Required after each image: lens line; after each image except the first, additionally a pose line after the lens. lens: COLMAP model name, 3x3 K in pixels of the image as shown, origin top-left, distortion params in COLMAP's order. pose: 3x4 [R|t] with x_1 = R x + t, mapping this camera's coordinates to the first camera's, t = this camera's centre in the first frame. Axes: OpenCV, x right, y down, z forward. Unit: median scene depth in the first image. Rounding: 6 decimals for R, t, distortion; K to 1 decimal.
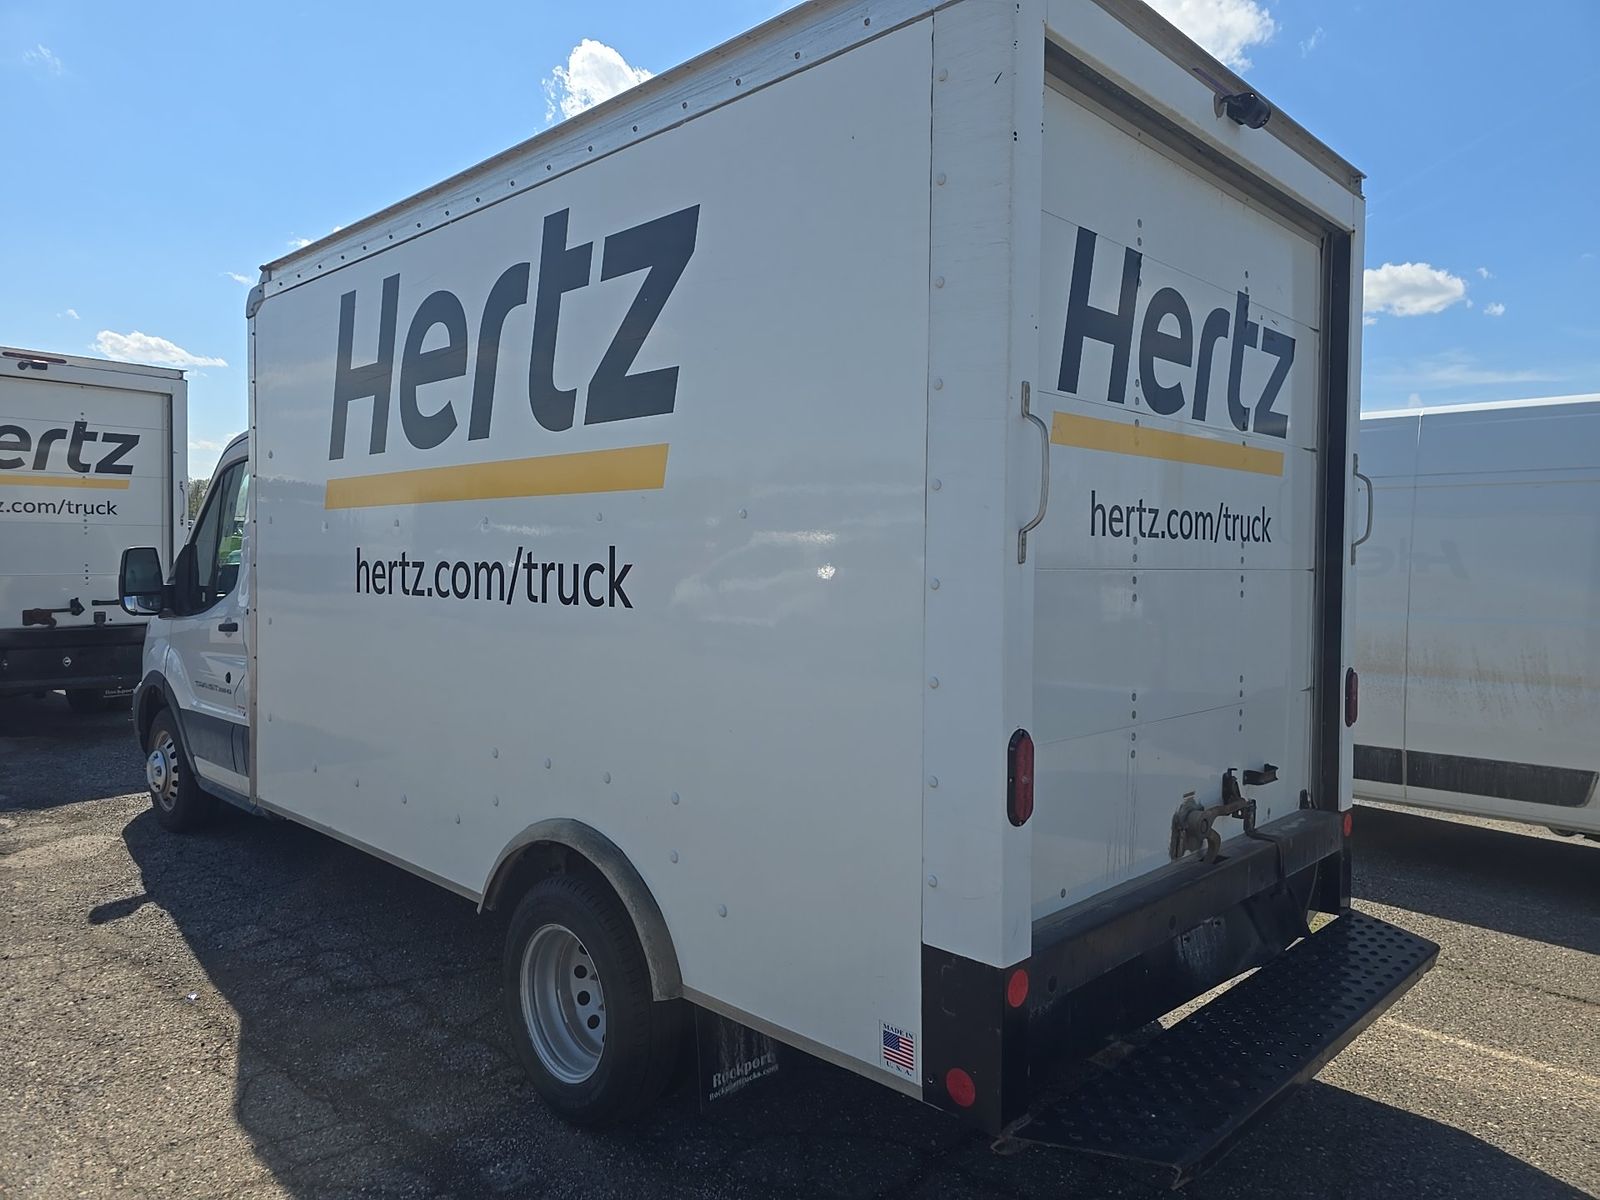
lens RADIAL K [[1070.5, 0, 800.0], [0, 1070.5, 600.0], [0, 0, 1]] dist [0.024362, -0.001986]
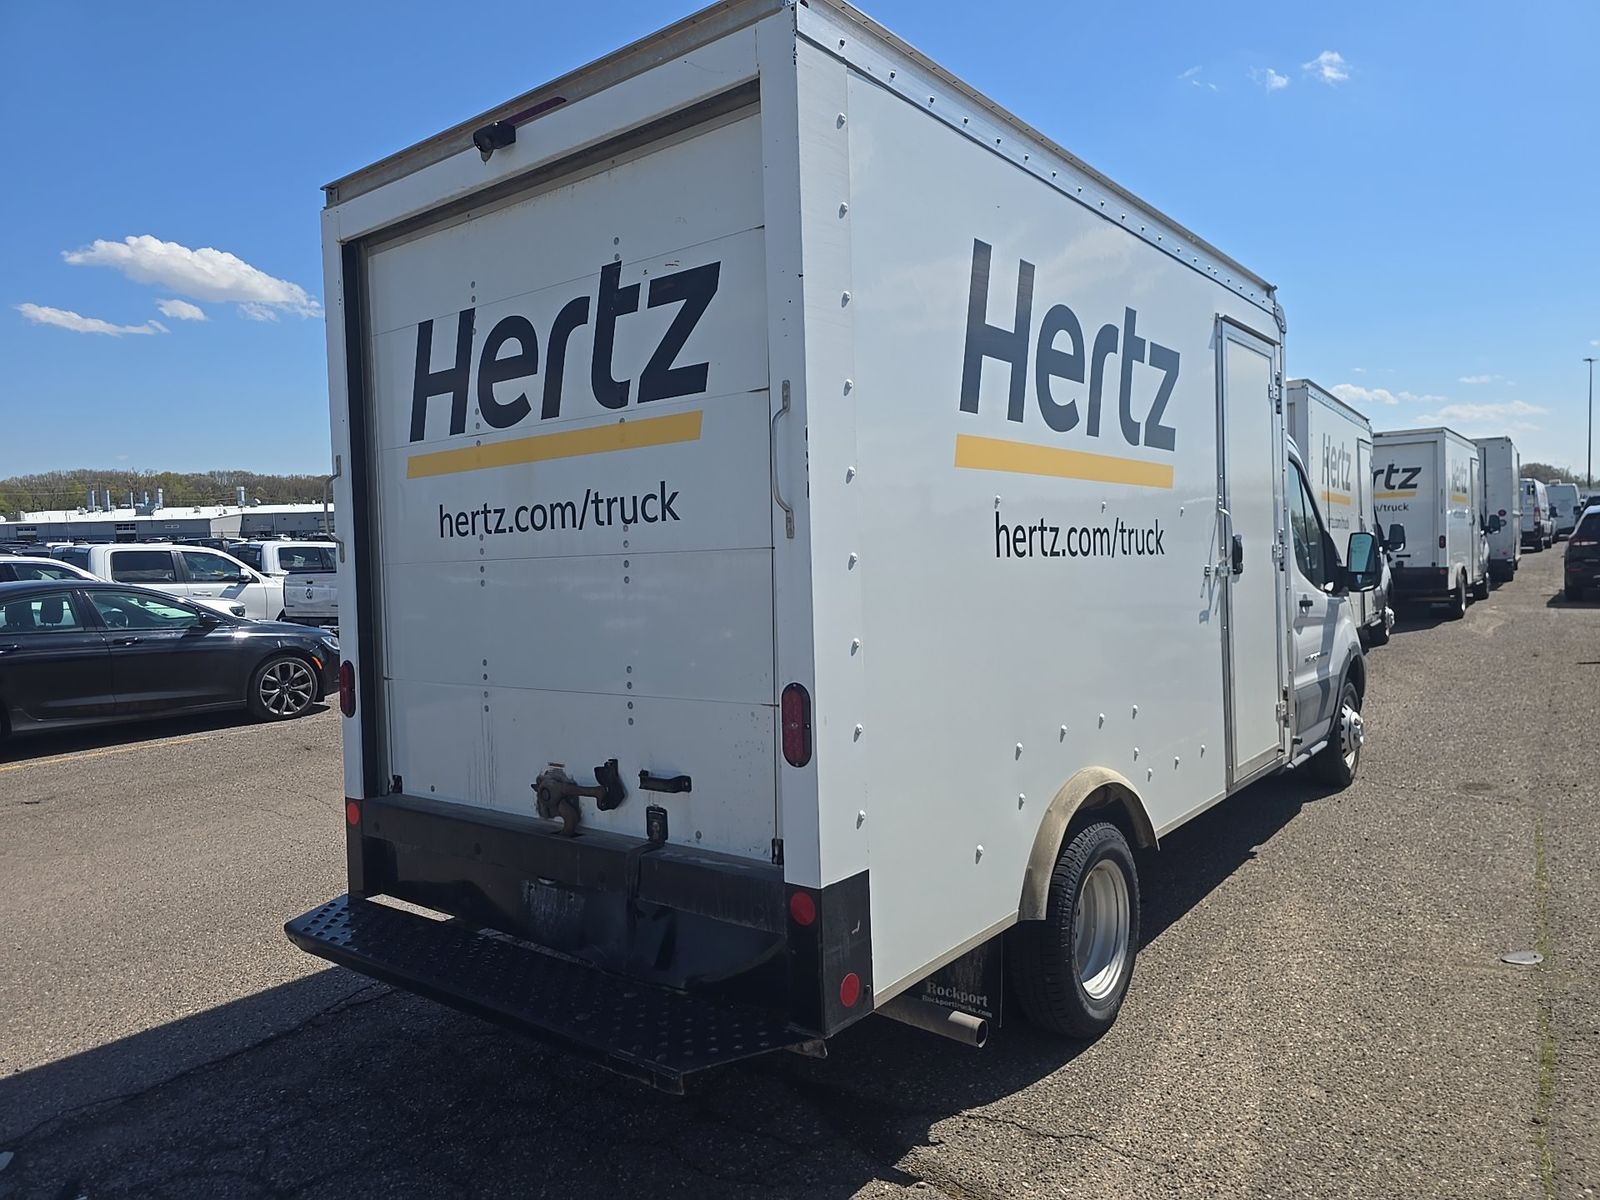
lens RADIAL K [[1113.5, 0, 800.0], [0, 1113.5, 600.0], [0, 0, 1]] dist [-0.007554, -0.003177]
pose [[0.995217, -0.028947, 0.093300, -0.119213], [0.031176, 0.999260, -0.022522, 0.142493], [-0.092579, 0.025323, 0.995383, -0.523536]]
